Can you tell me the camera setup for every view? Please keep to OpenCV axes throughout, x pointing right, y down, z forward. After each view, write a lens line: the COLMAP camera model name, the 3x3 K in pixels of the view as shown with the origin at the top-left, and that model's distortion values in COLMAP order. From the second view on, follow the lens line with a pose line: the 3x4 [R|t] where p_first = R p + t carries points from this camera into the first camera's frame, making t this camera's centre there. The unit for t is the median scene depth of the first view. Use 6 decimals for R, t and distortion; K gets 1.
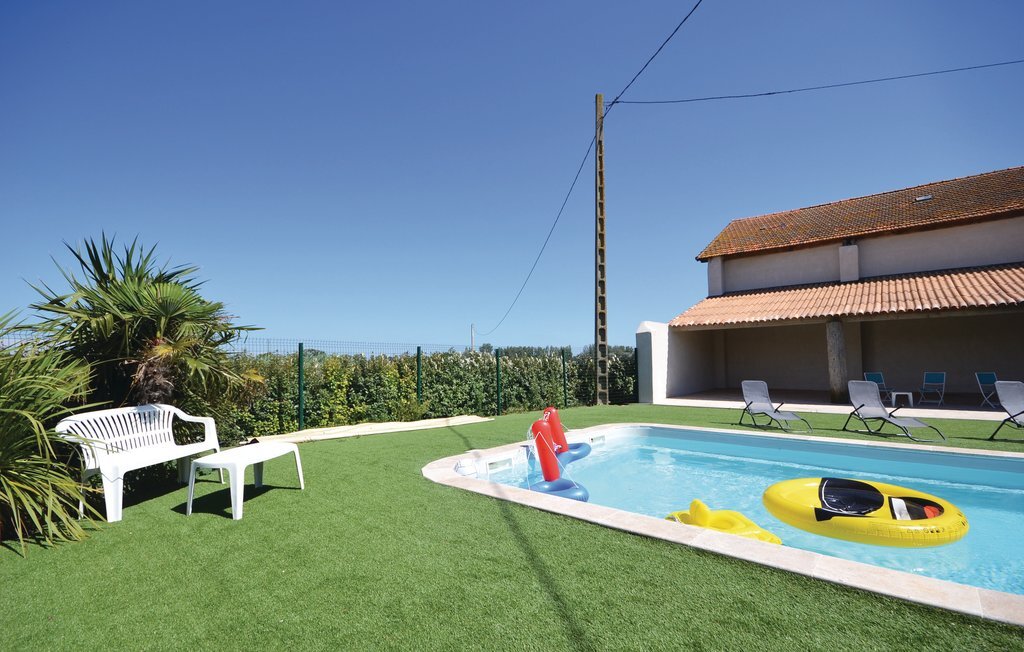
lens RADIAL K [[488.1, 0, 507.6], [0, 488.1, 336.5], [0, 0, 1]] dist [-0.001997, -0.000382]
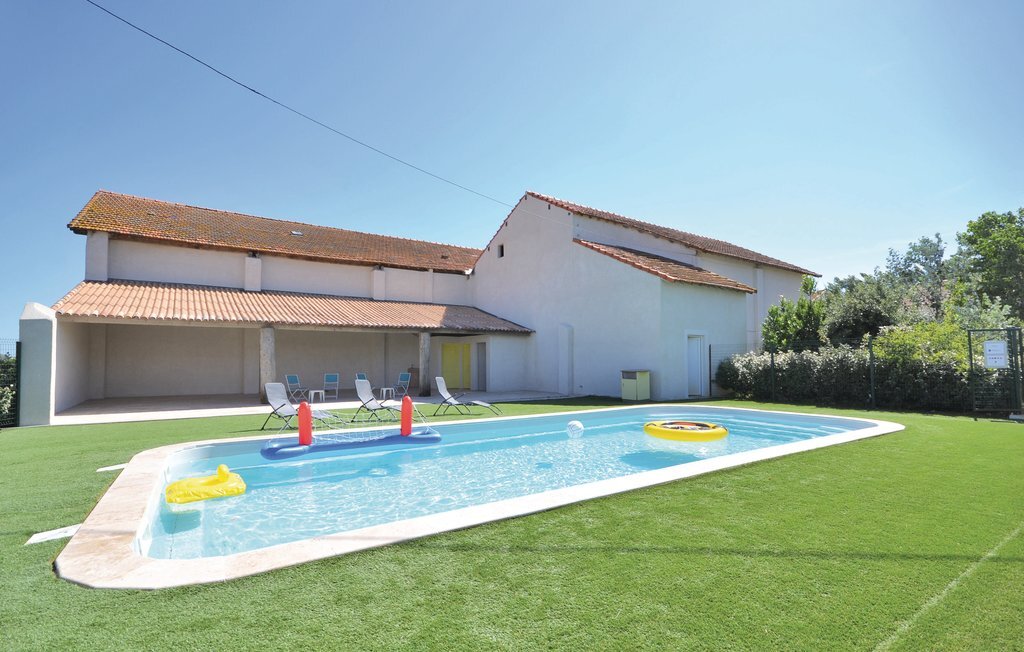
lens RADIAL K [[488.1, 0, 507.6], [0, 488.1, 336.5], [0, 0, 1]] dist [-0.001997, -0.000382]
pose [[0.202057, 0.064393, 0.977255, -0.209100], [-0.053827, 0.997058, -0.054569, 0.014421], [-0.977893, -0.041577, 0.204929, 0.198636]]
